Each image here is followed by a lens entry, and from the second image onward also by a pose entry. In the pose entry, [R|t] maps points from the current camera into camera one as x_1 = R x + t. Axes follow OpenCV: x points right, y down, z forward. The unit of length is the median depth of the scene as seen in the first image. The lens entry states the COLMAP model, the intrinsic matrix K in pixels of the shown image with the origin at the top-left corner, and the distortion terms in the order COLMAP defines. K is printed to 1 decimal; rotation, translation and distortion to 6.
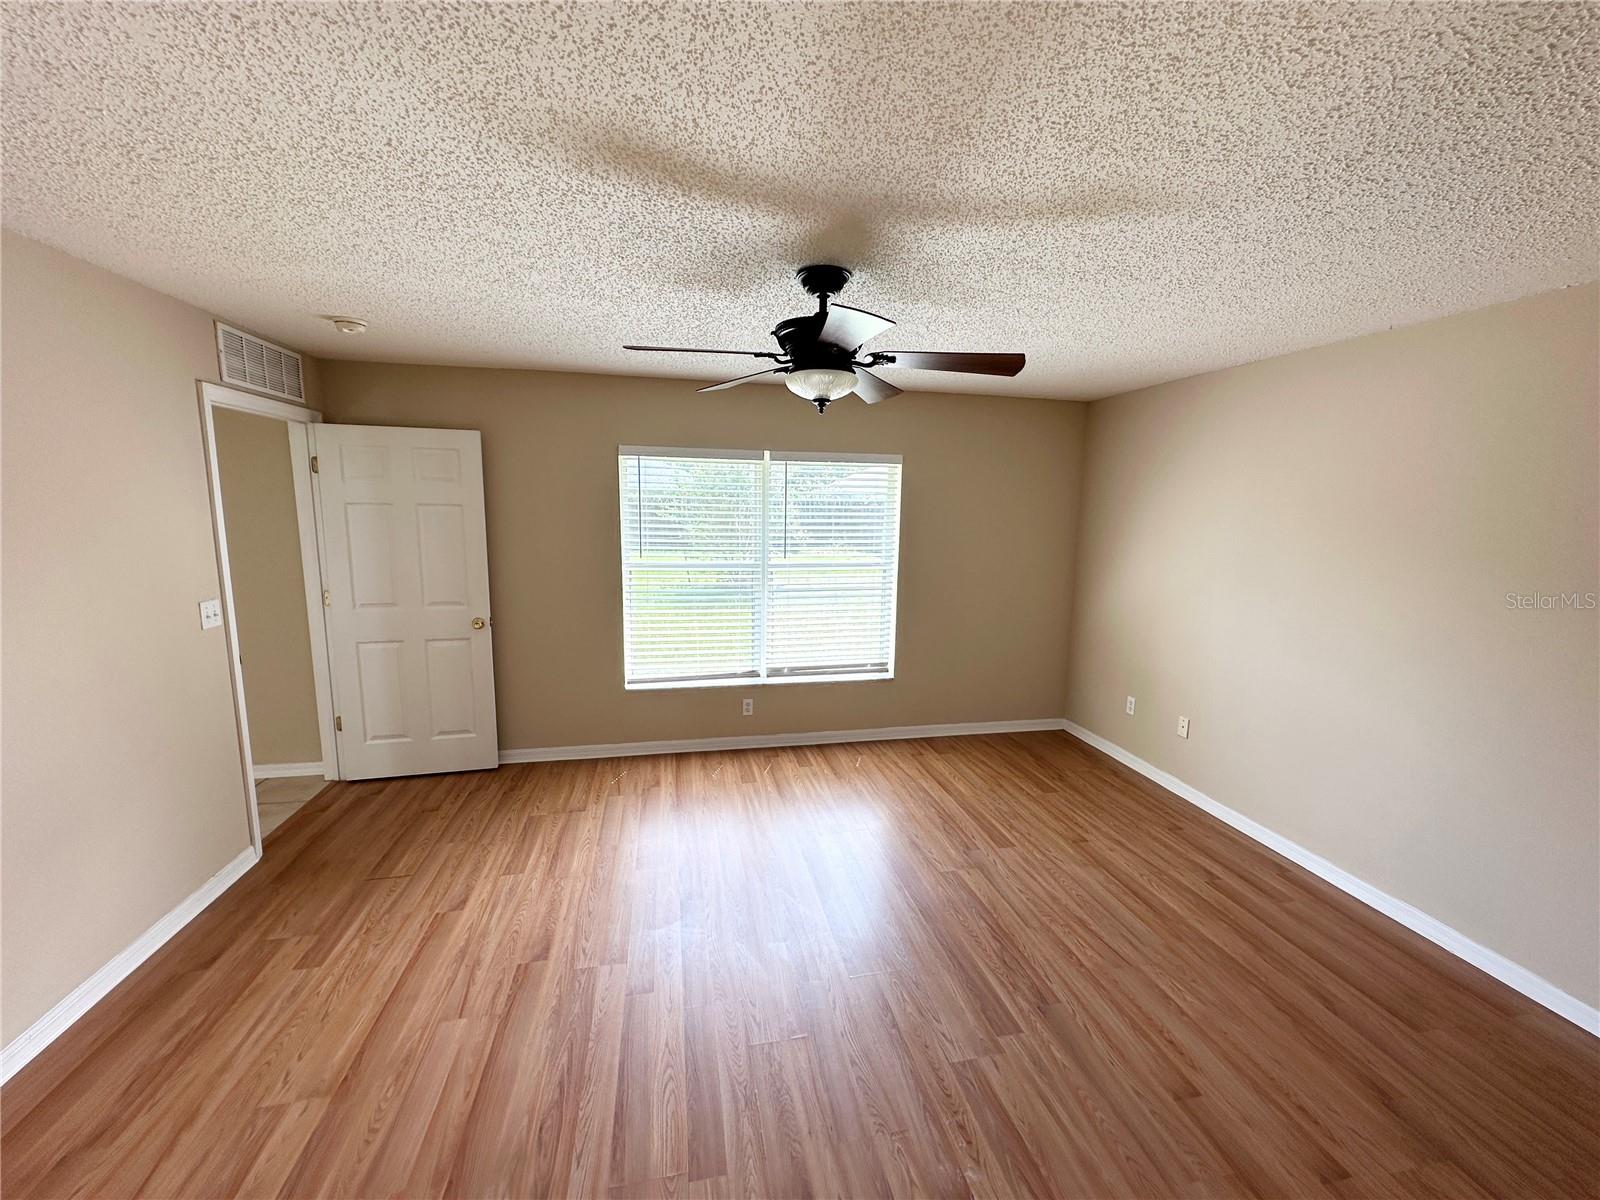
lens RADIAL K [[635.0, 0, 799.7], [0, 635.0, 601.3], [0, 0, 1]] dist [-0.002990, 0.000061]
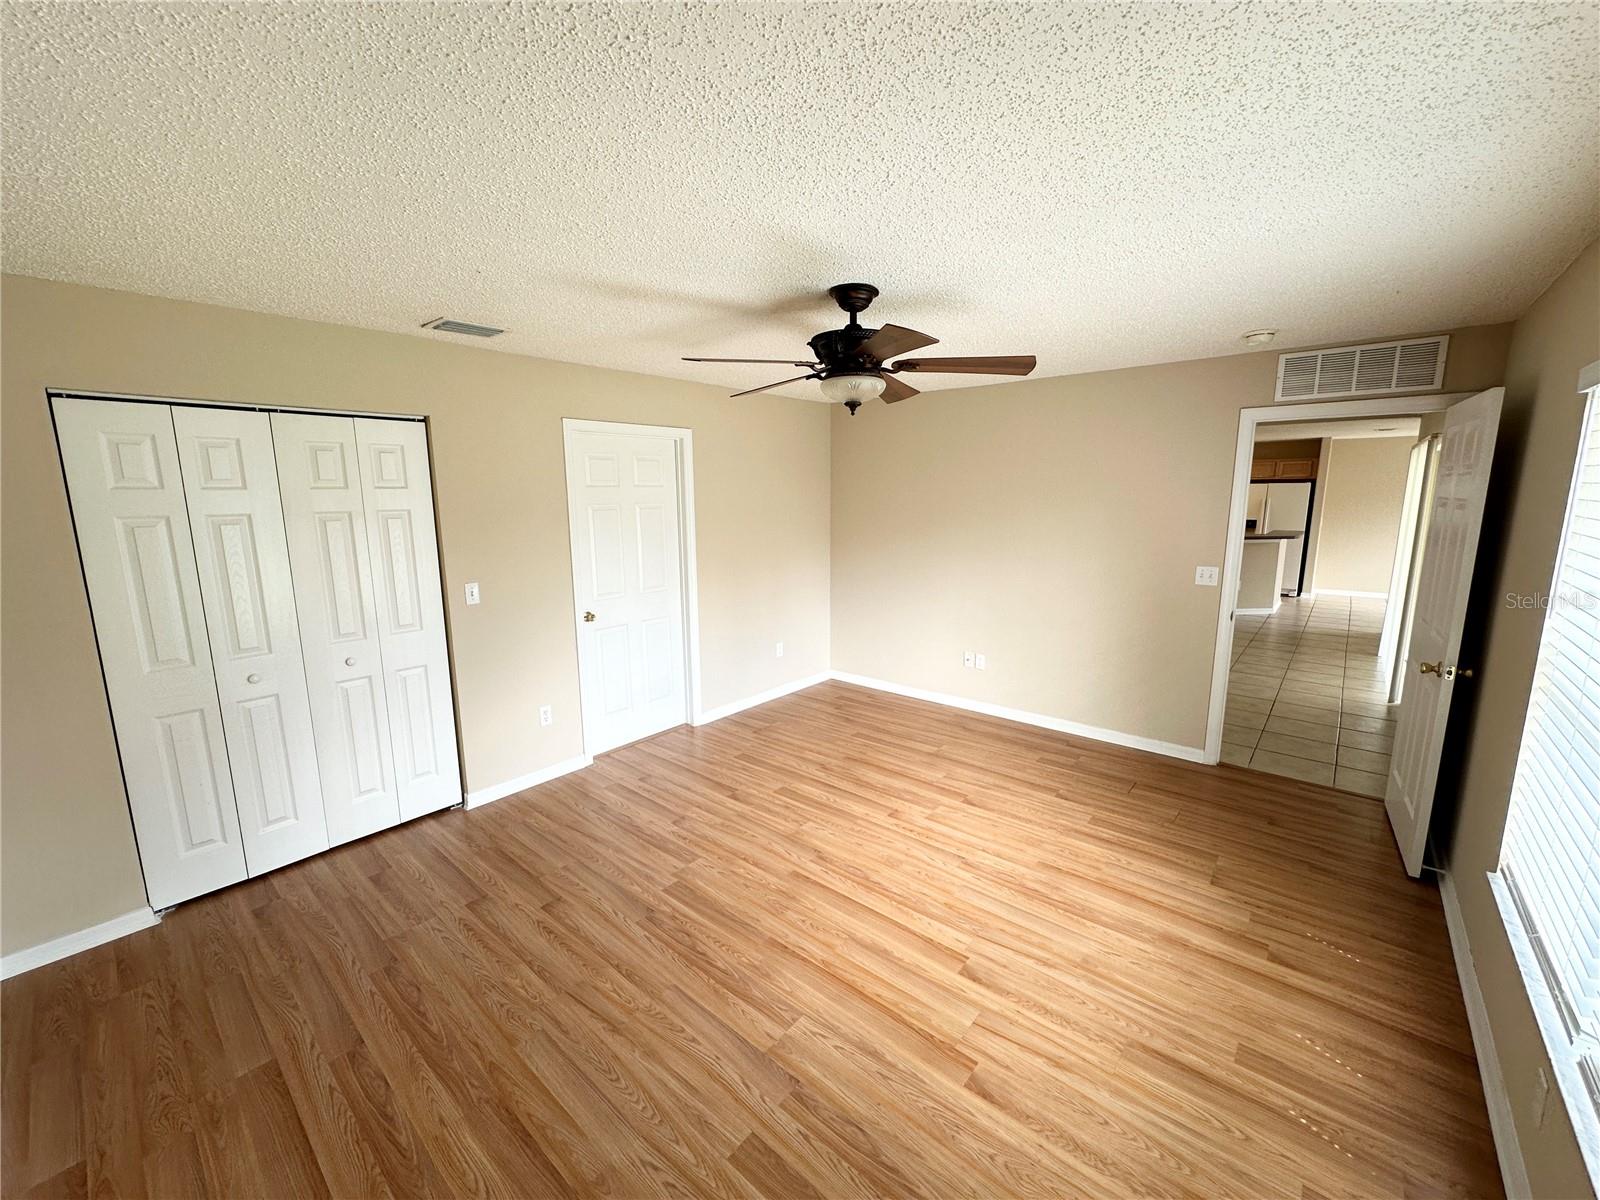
lens RADIAL K [[635.0, 0, 797.6], [0, 635.0, 600.3], [0, 0, 1]] dist [-0.002990, 0.000061]
pose [[-0.792864, 0.093586, -0.602169, 0.671676], [-0.095678, 0.956766, 0.274673, -0.231941], [0.601840, 0.275393, -0.749631, 1.542544]]
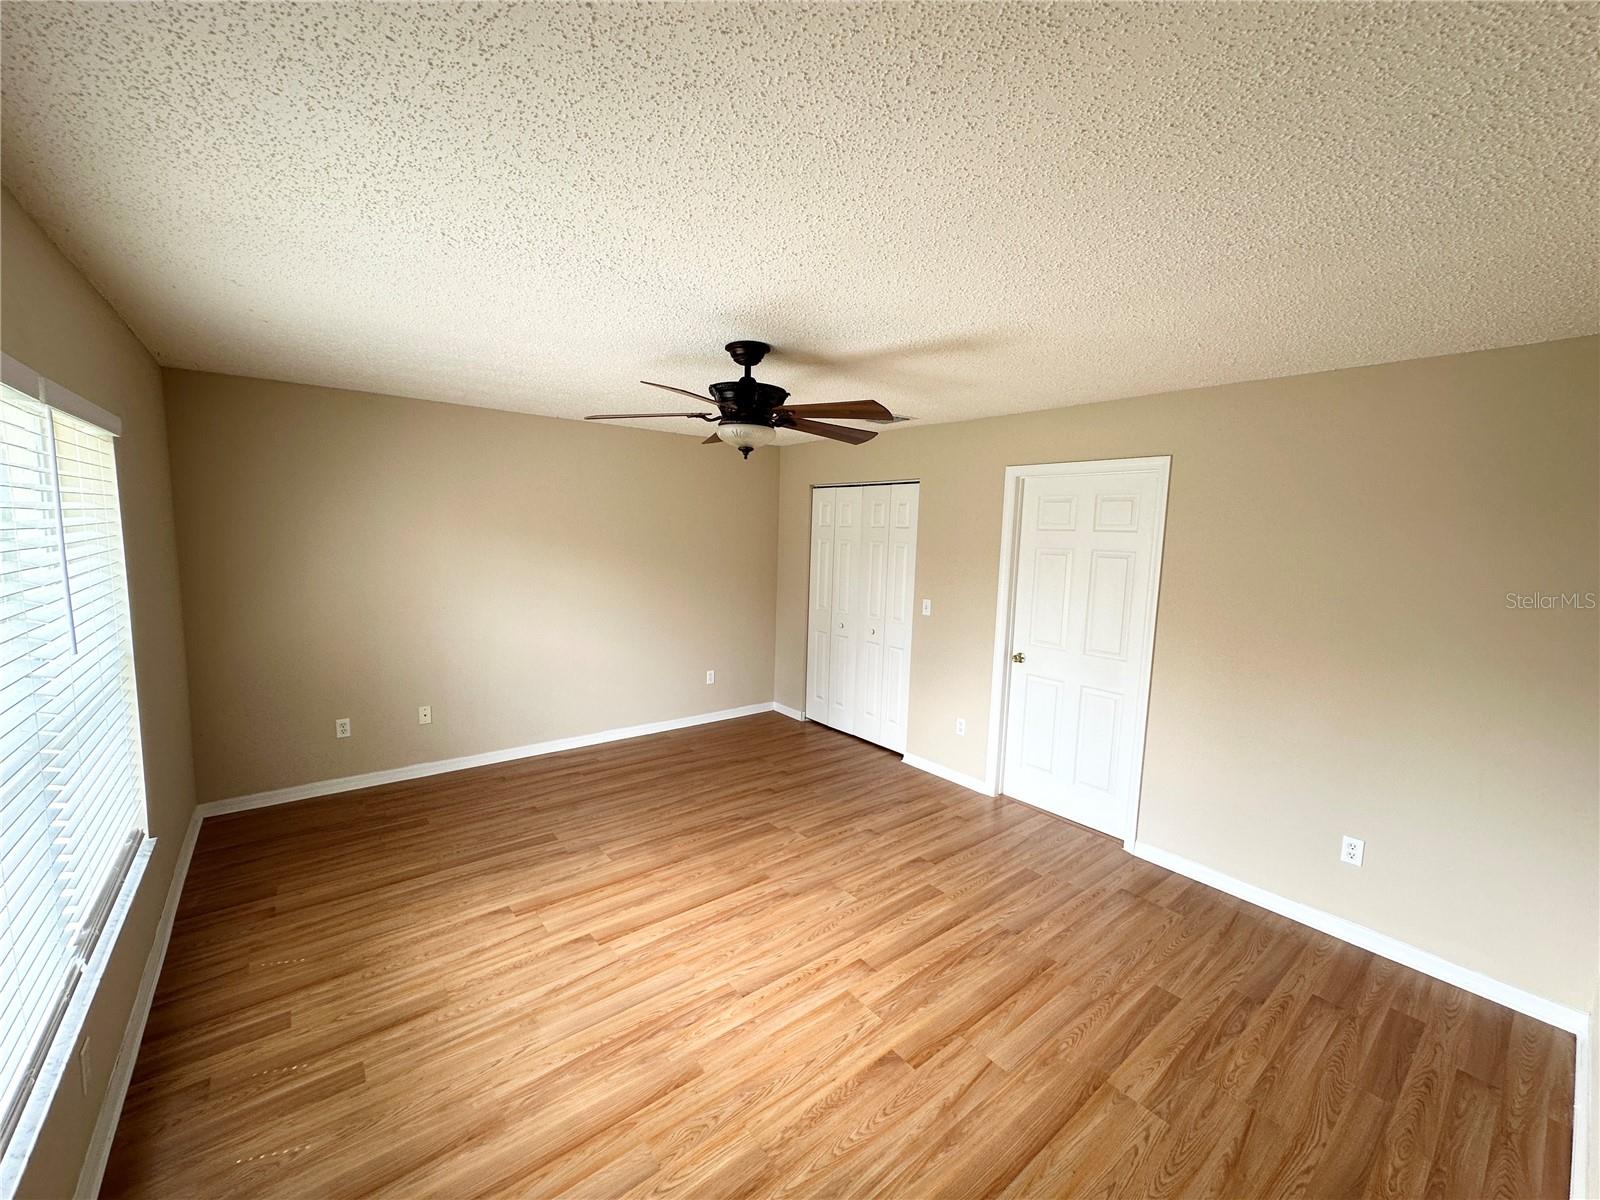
lens RADIAL K [[635.0, 0, 802.1], [0, 635.0, 607.0], [0, 0, 1]] dist [-0.002990, 0.000061]
pose [[-0.456034, -0.139542, 0.878955, -0.914115], [0.097216, 0.973910, 0.205056, -0.211897], [-0.884637, 0.178961, -0.430570, 1.215537]]
